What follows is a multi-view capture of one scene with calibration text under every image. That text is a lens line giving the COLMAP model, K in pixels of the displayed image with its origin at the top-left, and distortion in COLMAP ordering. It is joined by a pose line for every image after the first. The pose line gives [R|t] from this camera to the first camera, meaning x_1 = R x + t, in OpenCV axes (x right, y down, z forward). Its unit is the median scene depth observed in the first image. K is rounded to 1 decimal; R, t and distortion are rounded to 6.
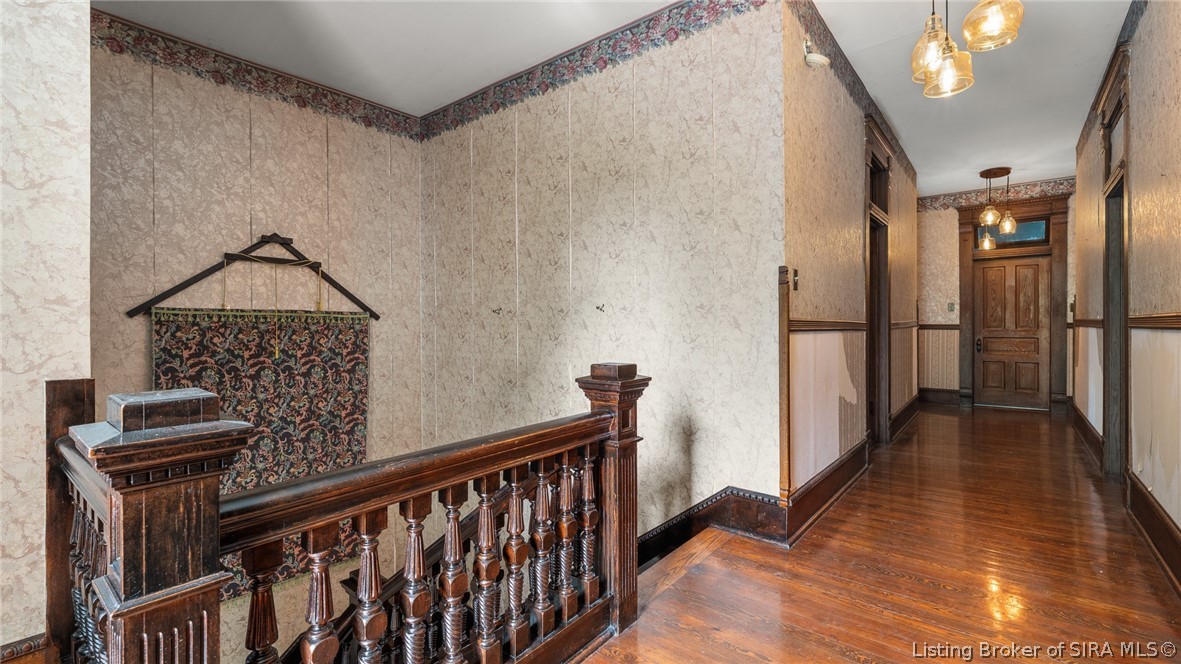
lens RADIAL K [[510.8, 0, 589.1], [0, 510.8, 327.2], [0, 0, 1]] dist [-0.000436, -0.000752]
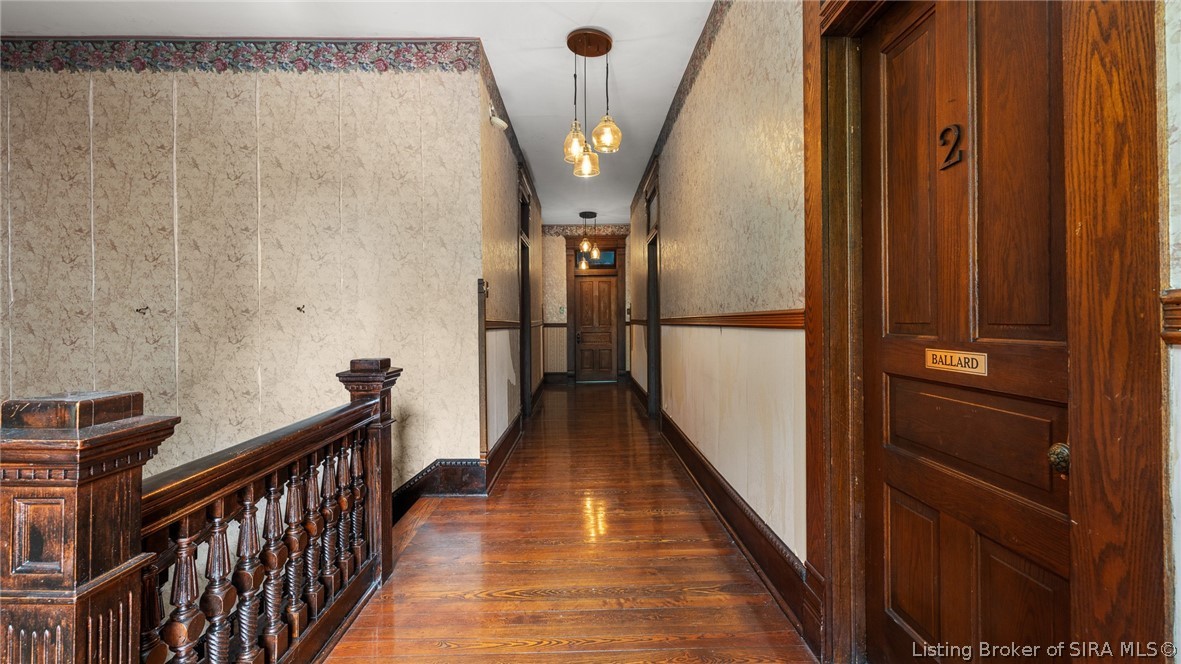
lens RADIAL K [[510.8, 0, 590.5], [0, 510.8, 324.6], [0, 0, 1]] dist [-0.000436, -0.000752]
pose [[0.762827, -0.007578, 0.646558, -0.200114], [0.010285, 0.999947, -0.000415, -0.000563], [-0.646521, 0.006966, 0.762864, -0.133461]]
